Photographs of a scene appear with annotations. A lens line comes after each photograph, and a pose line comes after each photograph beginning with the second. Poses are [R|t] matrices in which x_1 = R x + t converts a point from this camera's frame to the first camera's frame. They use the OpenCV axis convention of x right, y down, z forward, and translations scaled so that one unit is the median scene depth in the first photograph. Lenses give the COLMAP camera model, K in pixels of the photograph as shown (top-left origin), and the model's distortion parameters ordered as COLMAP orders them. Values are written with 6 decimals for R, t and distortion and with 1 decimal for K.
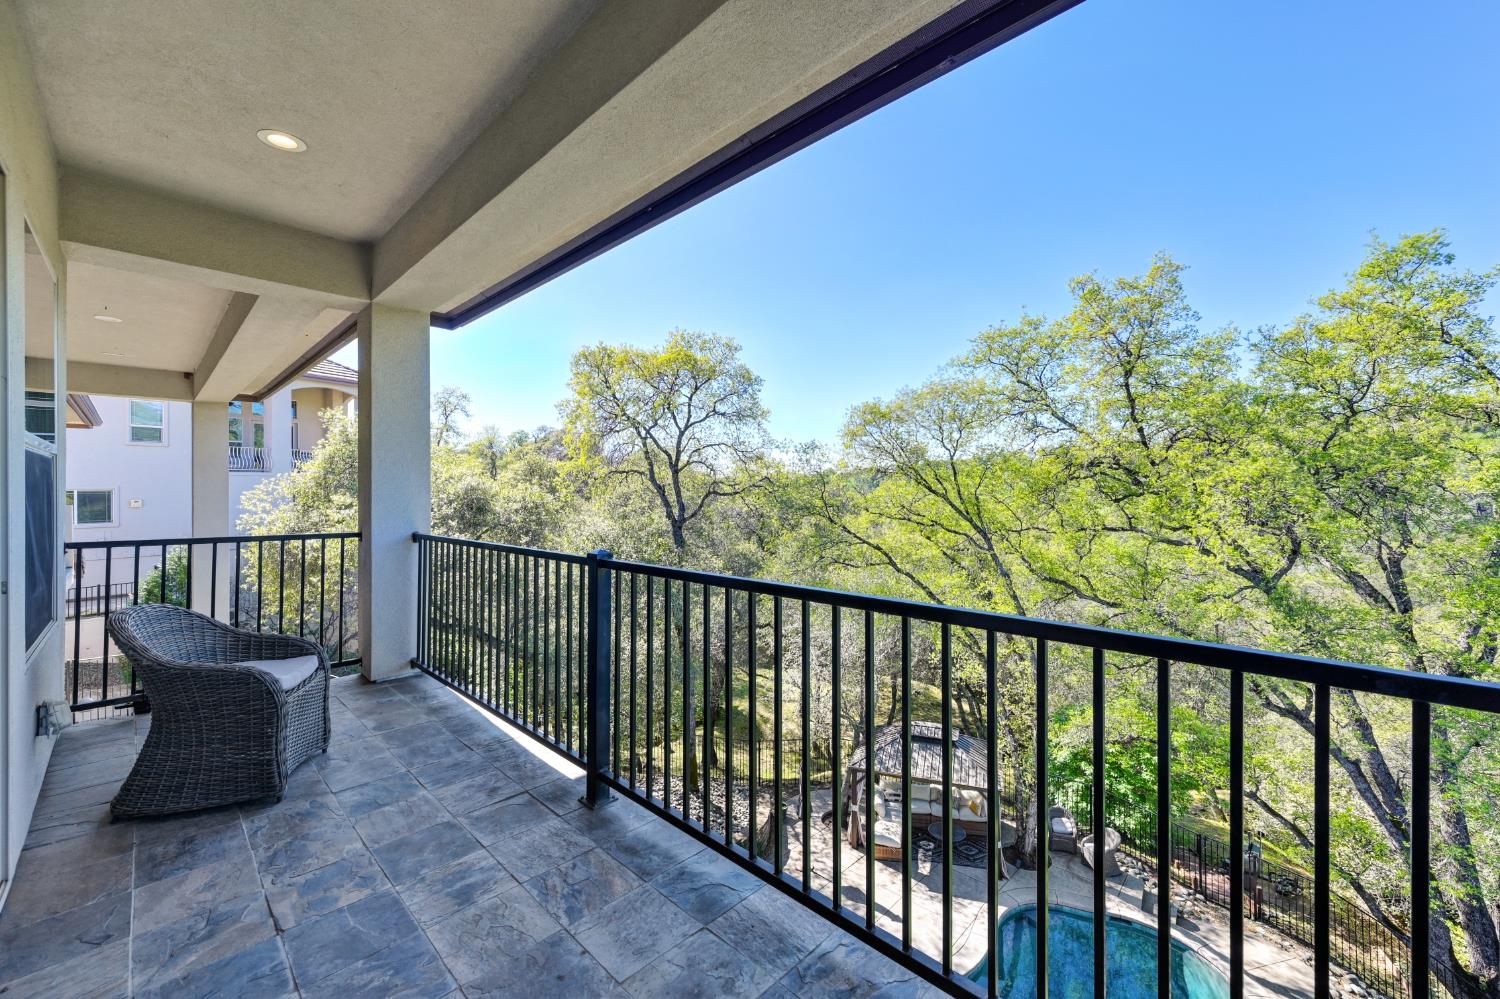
lens RADIAL K [[600.8, 0, 751.6], [0, 600.8, 495.6], [0, 0, 1]] dist [0.003622, 0.000400]
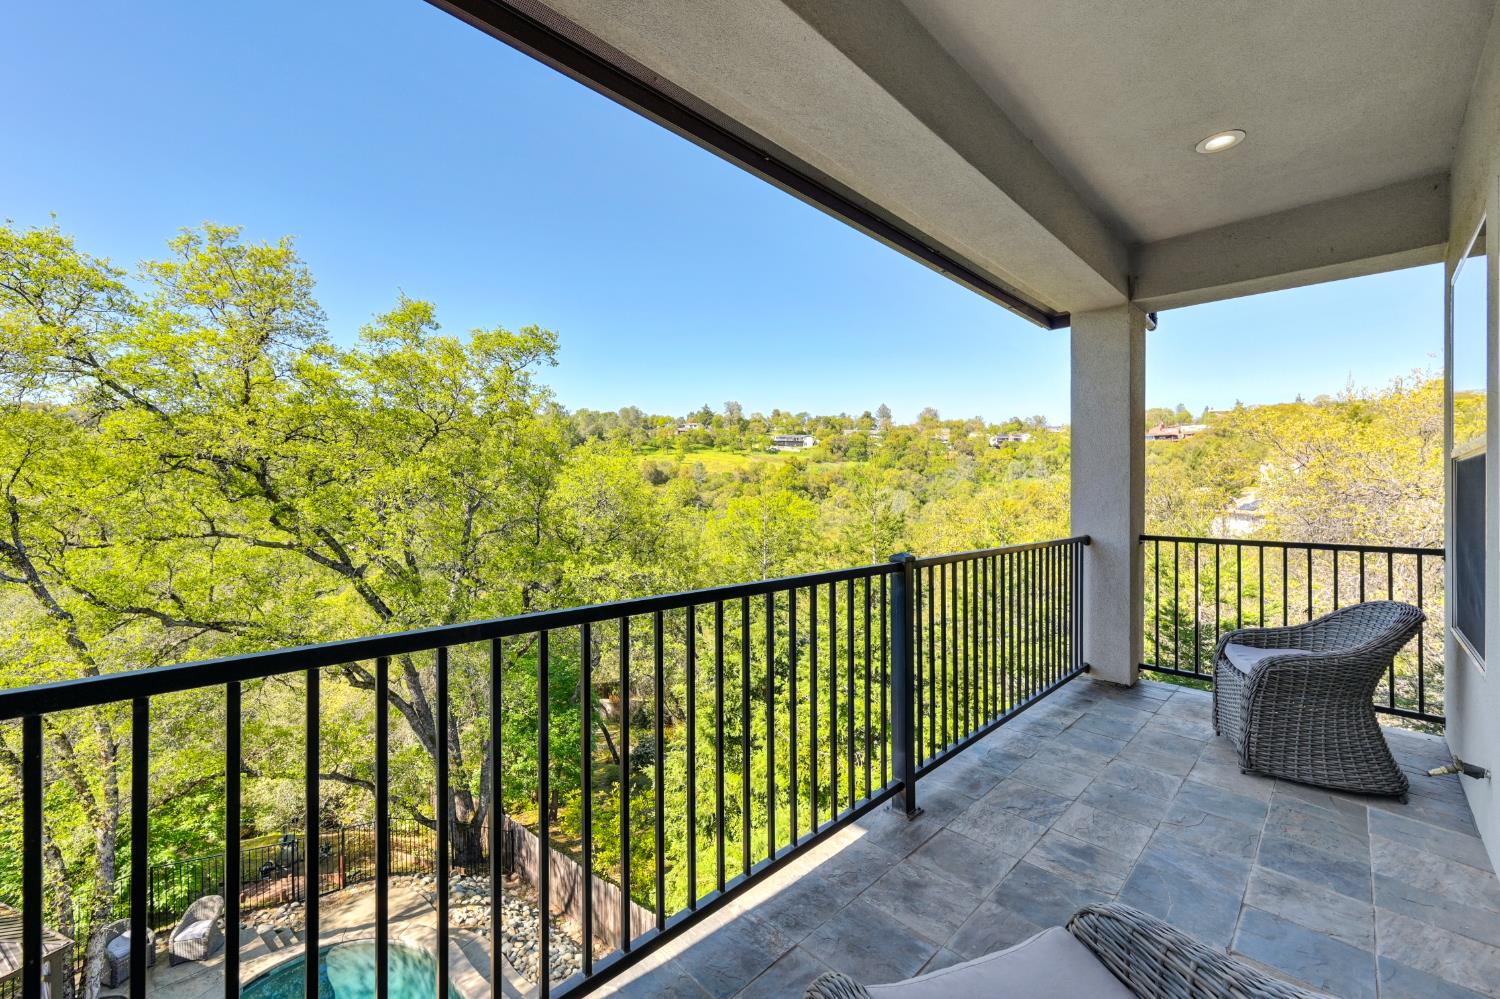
lens RADIAL K [[600.8, 0, 762.4], [0, 600.8, 488.5], [0, 0, 1]] dist [0.003622, 0.000400]
pose [[0.007589, 0.009508, 0.999926, -1.048696], [-0.000737, 0.999955, -0.009503, -0.005423], [-0.999971, -0.000665, 0.007595, 1.036266]]
